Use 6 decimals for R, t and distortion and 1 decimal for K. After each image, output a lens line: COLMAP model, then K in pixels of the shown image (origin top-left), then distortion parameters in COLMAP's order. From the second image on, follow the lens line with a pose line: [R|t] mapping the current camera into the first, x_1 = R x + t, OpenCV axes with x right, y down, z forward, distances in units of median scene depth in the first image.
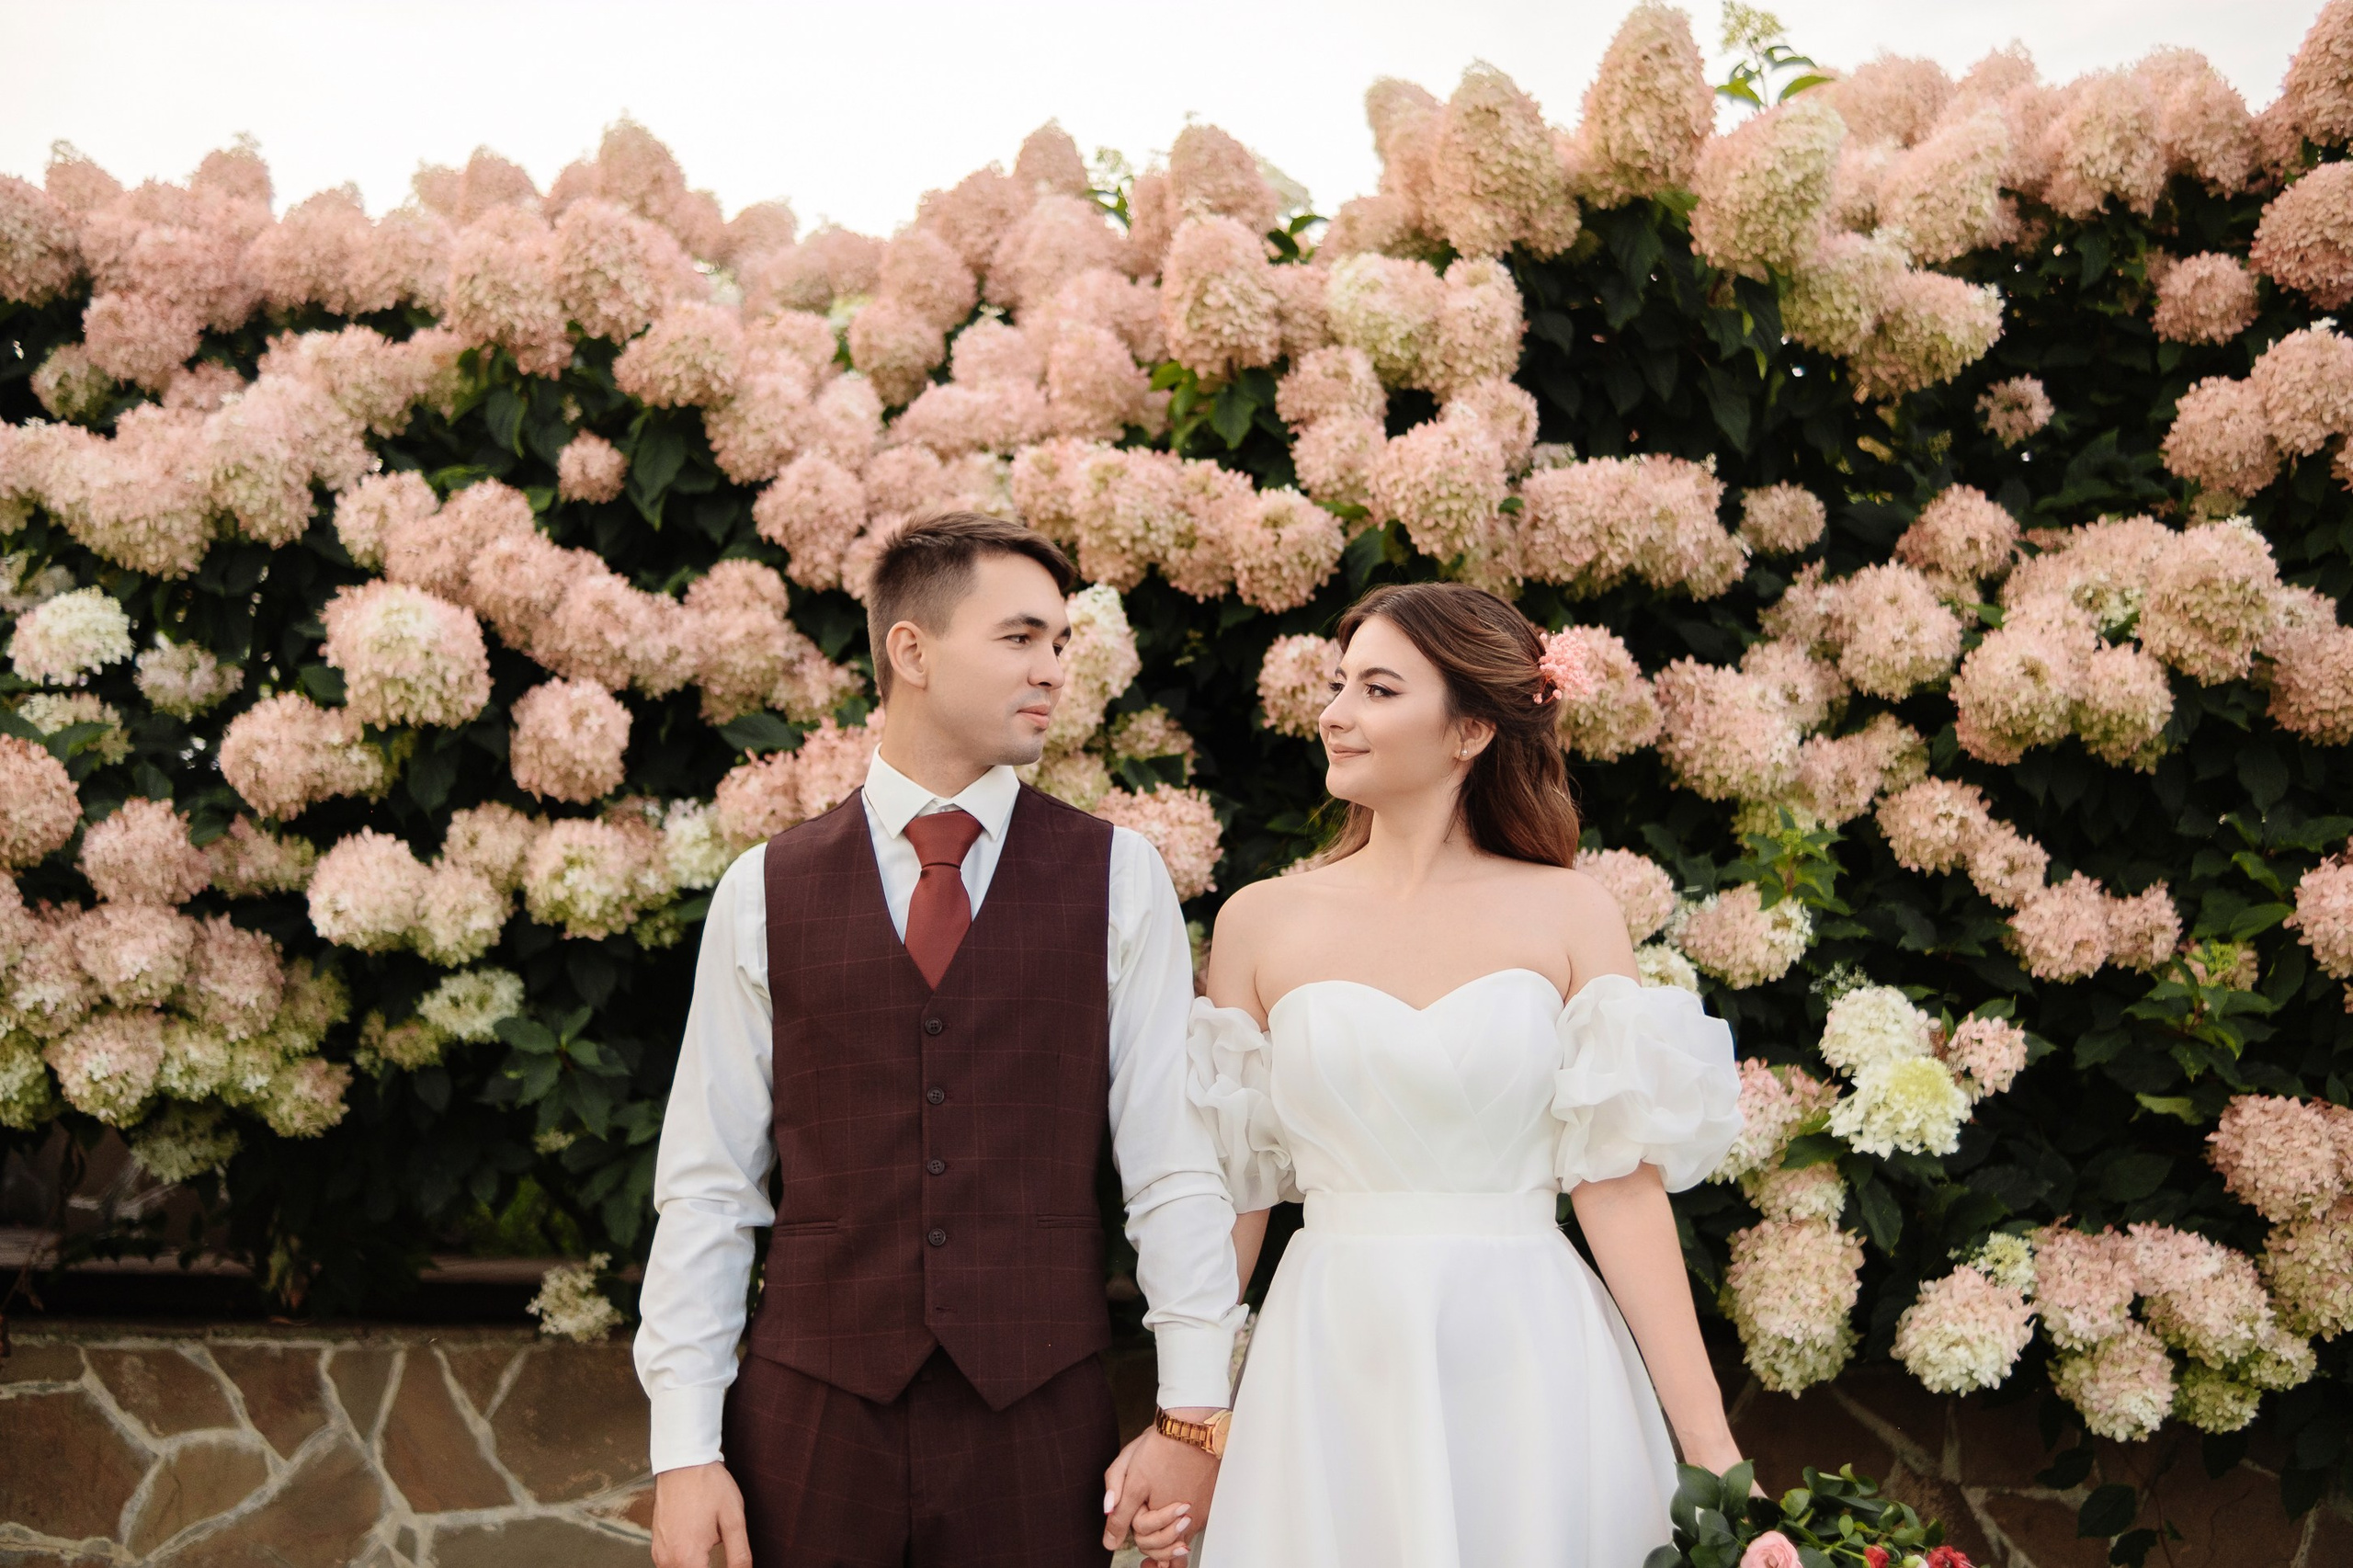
lens RADIAL K [[2833.3, 0, 1182.4], [0, 2833.3, 781.3], [0, 0, 1]] dist [0.002348, 0.000000]
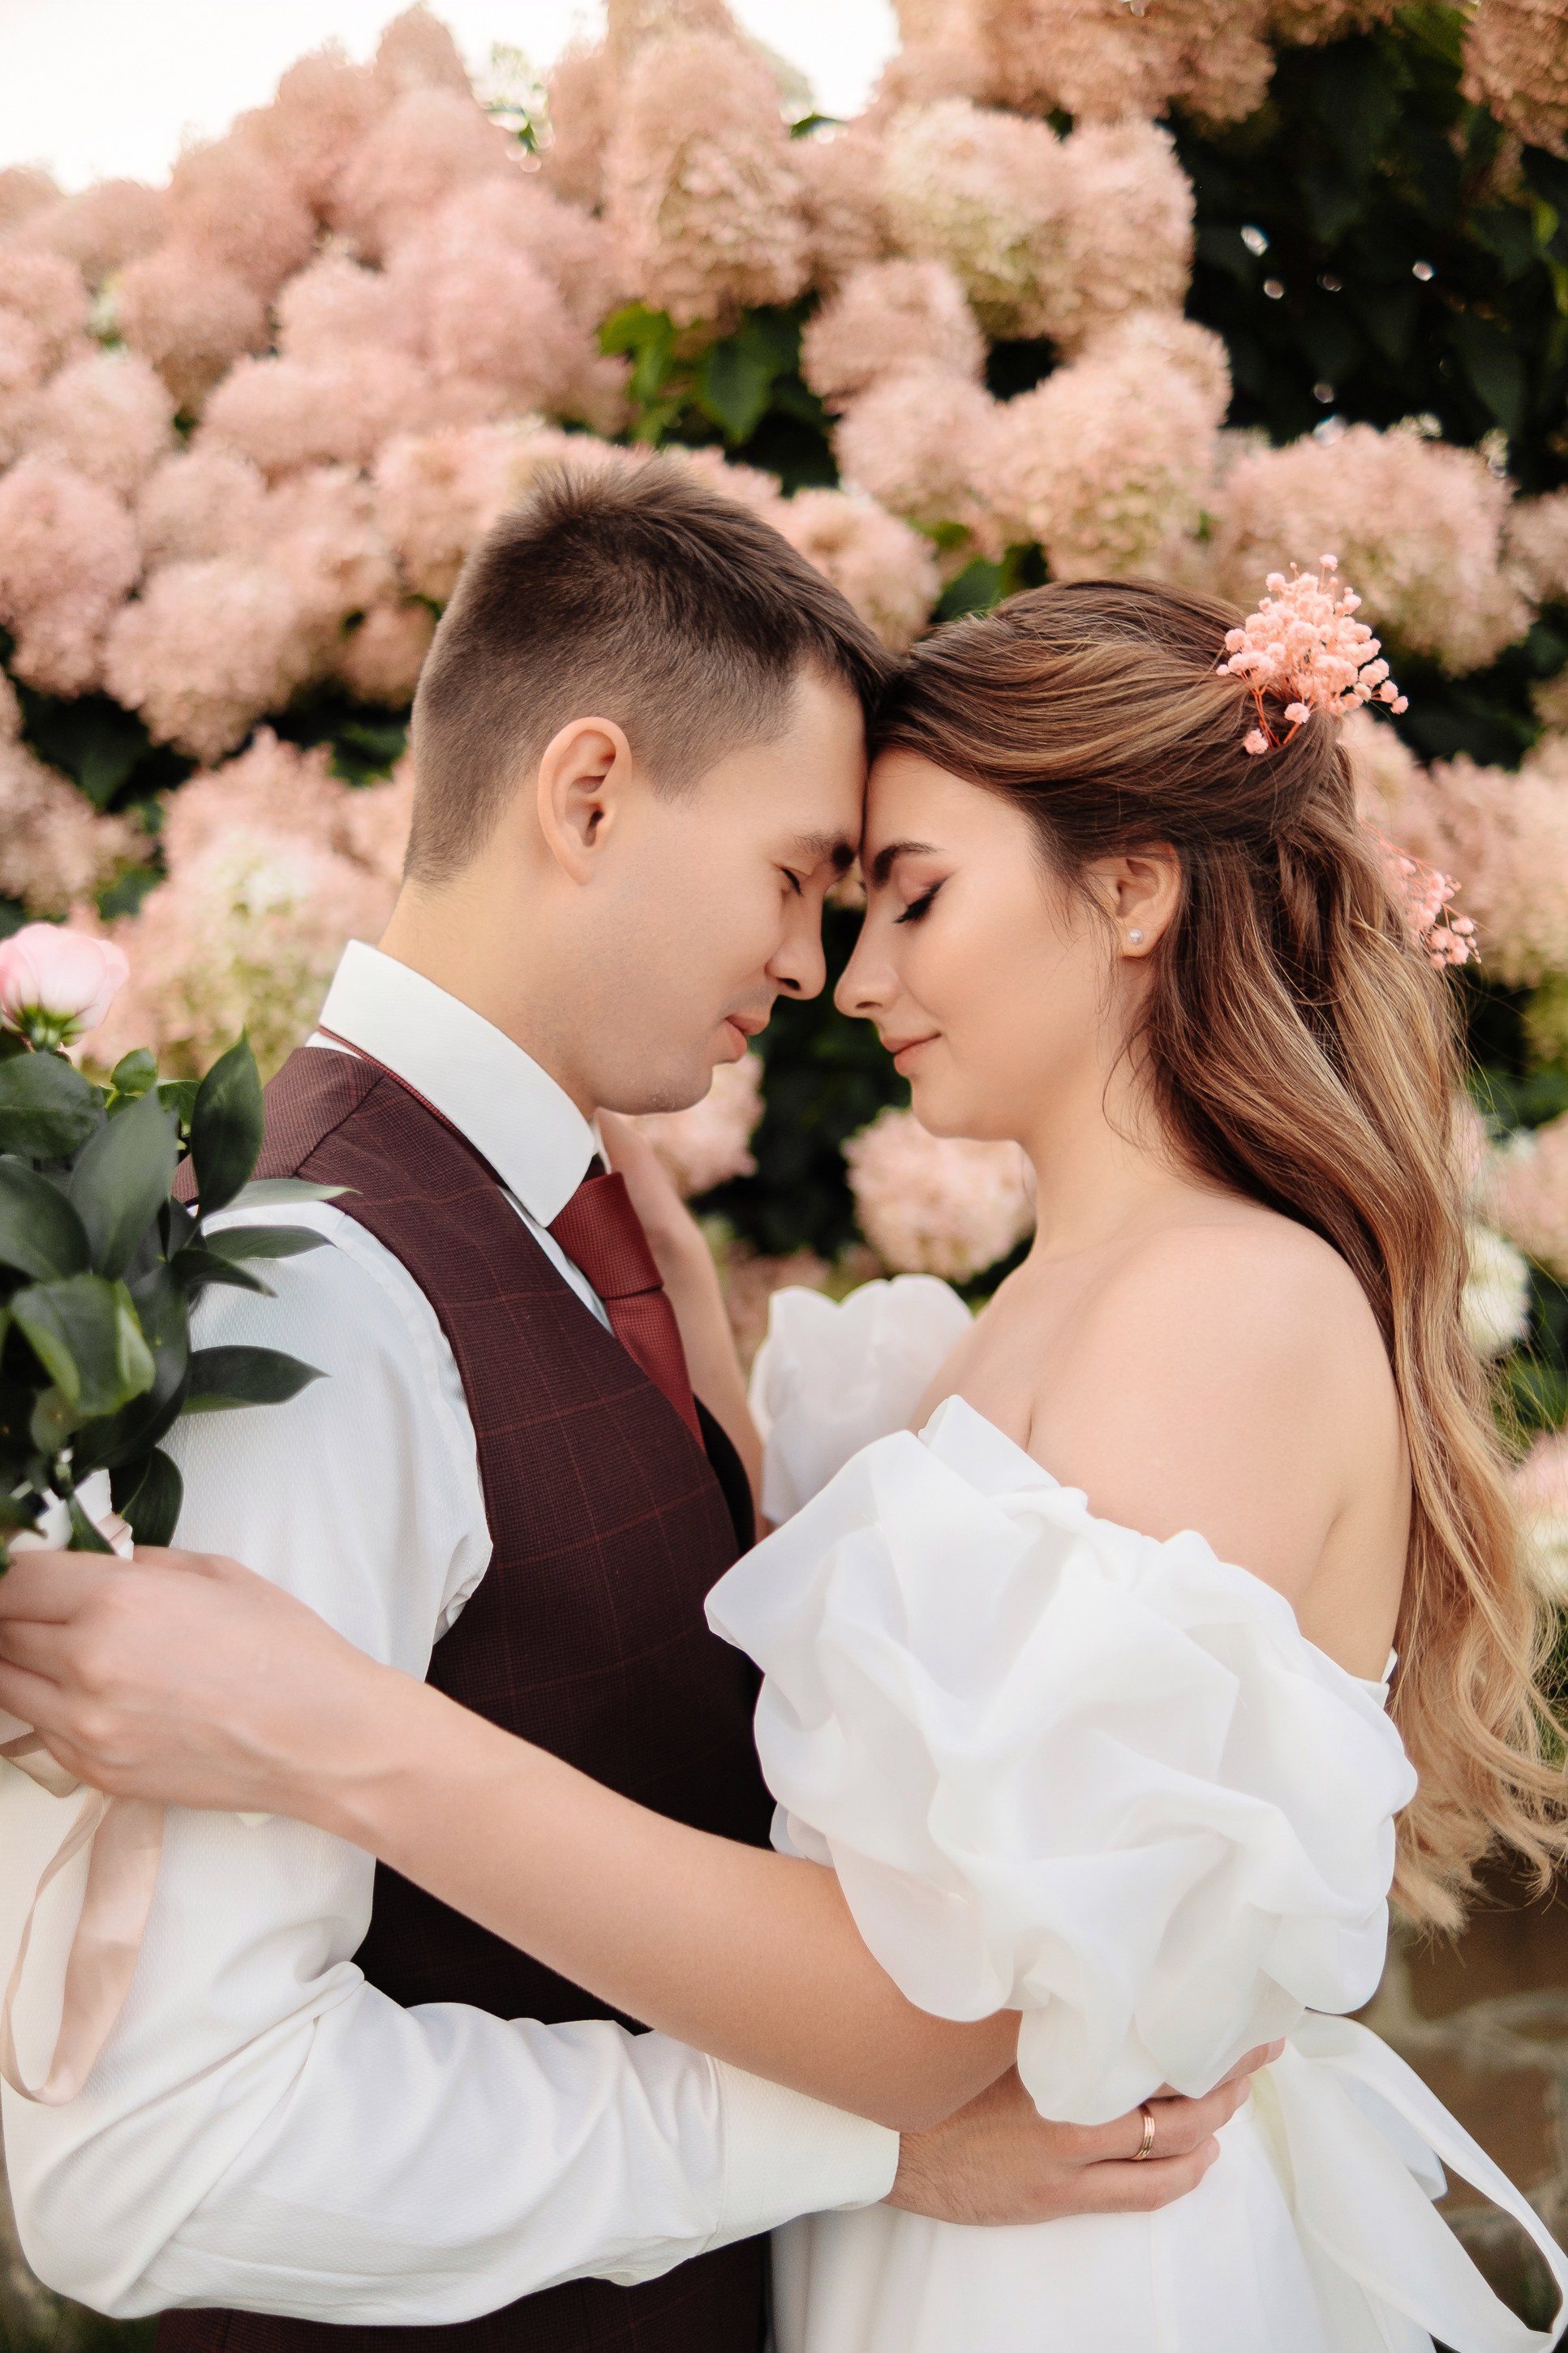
lens RADIAL K [[2833.0, 0, 768.9], [0, 2833.0, 1201.8], [0, 0, 1]] dist [0.002348, 0.000000]
pose [[0.997464, -0.040732, 0.058371, -0.018123], [0.035098, 0.994907, 0.094493, -0.011134], [-0.061923, -0.092205, 0.993813, 0.376475]]
